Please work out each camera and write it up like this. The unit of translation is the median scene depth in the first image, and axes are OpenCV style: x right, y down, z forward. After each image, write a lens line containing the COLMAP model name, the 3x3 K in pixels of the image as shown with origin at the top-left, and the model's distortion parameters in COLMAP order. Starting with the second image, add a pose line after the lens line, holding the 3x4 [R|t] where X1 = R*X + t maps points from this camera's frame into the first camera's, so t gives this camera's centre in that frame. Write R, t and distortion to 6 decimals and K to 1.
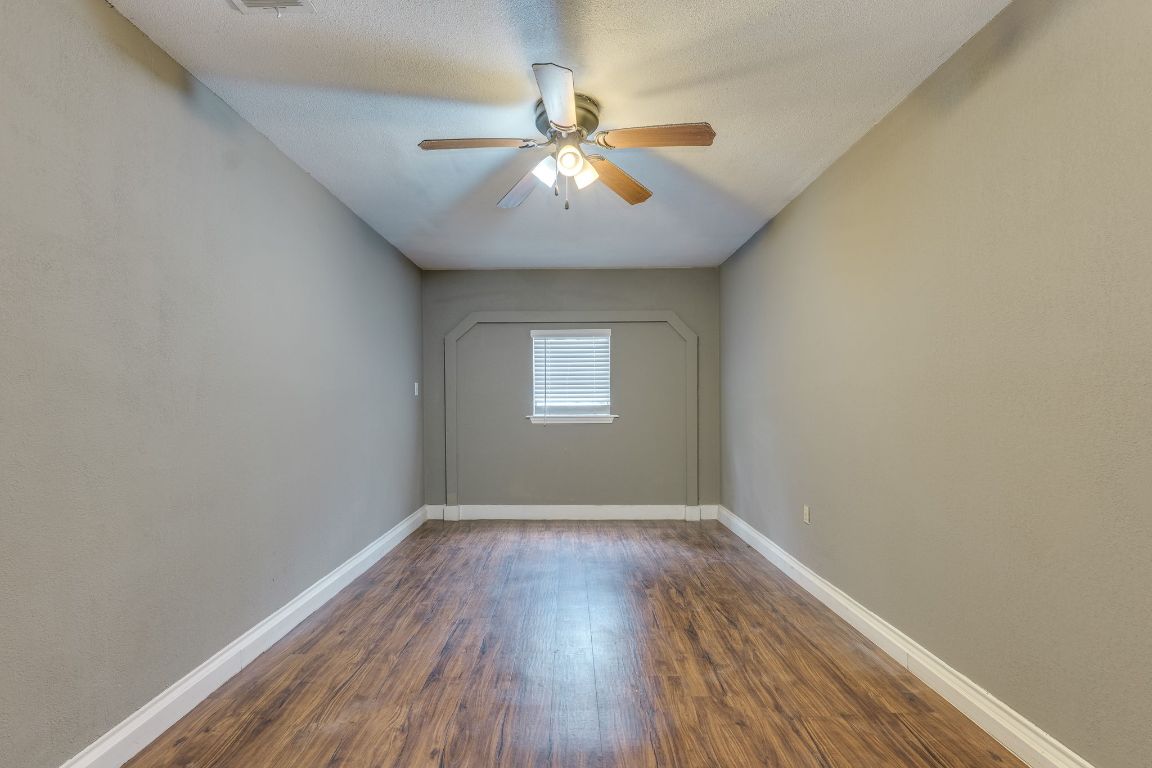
lens RADIAL K [[476.2, 0, 579.3], [0, 476.2, 389.0], [0, 0, 1]] dist [0.000244, -0.000071]
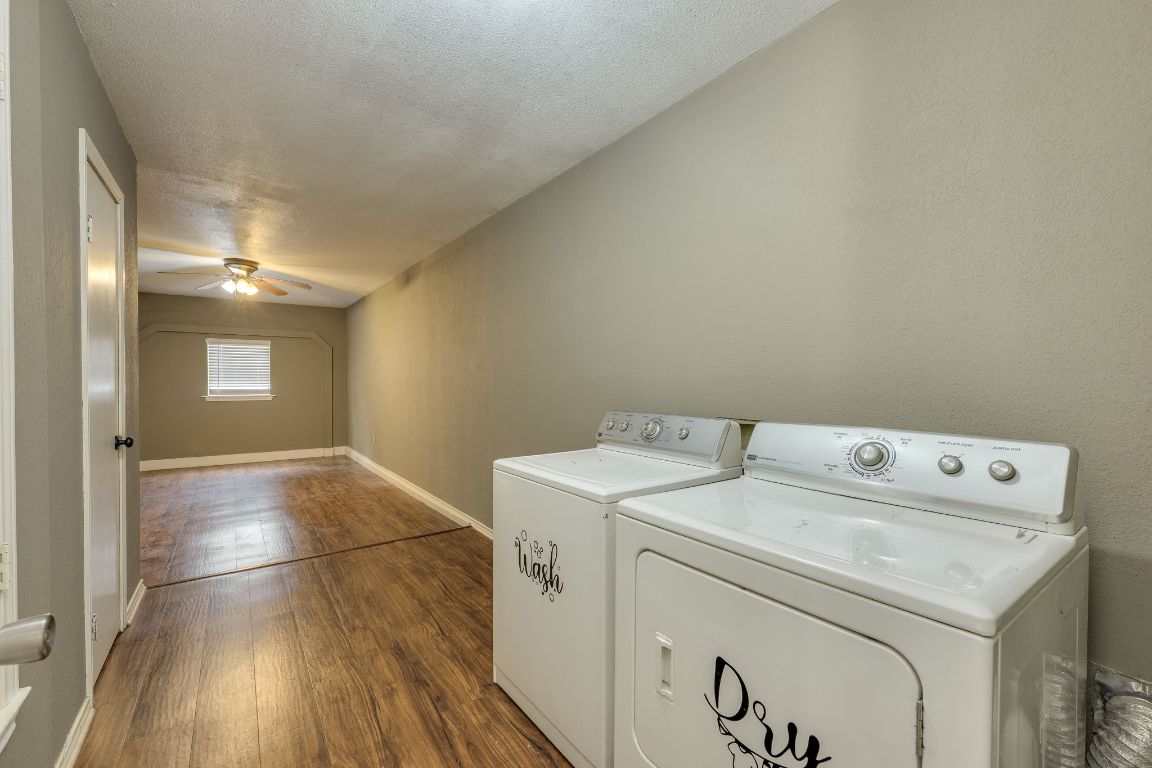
lens RADIAL K [[471.1, 0, 579.0], [0, 471.1, 385.1], [0, 0, 1]] dist [0.002712, 0.000190]
pose [[0.813261, -0.002416, 0.581894, -0.012158], [-0.017305, 0.999449, 0.028335, -0.039986], [-0.581642, -0.033113, 0.812771, -0.885288]]
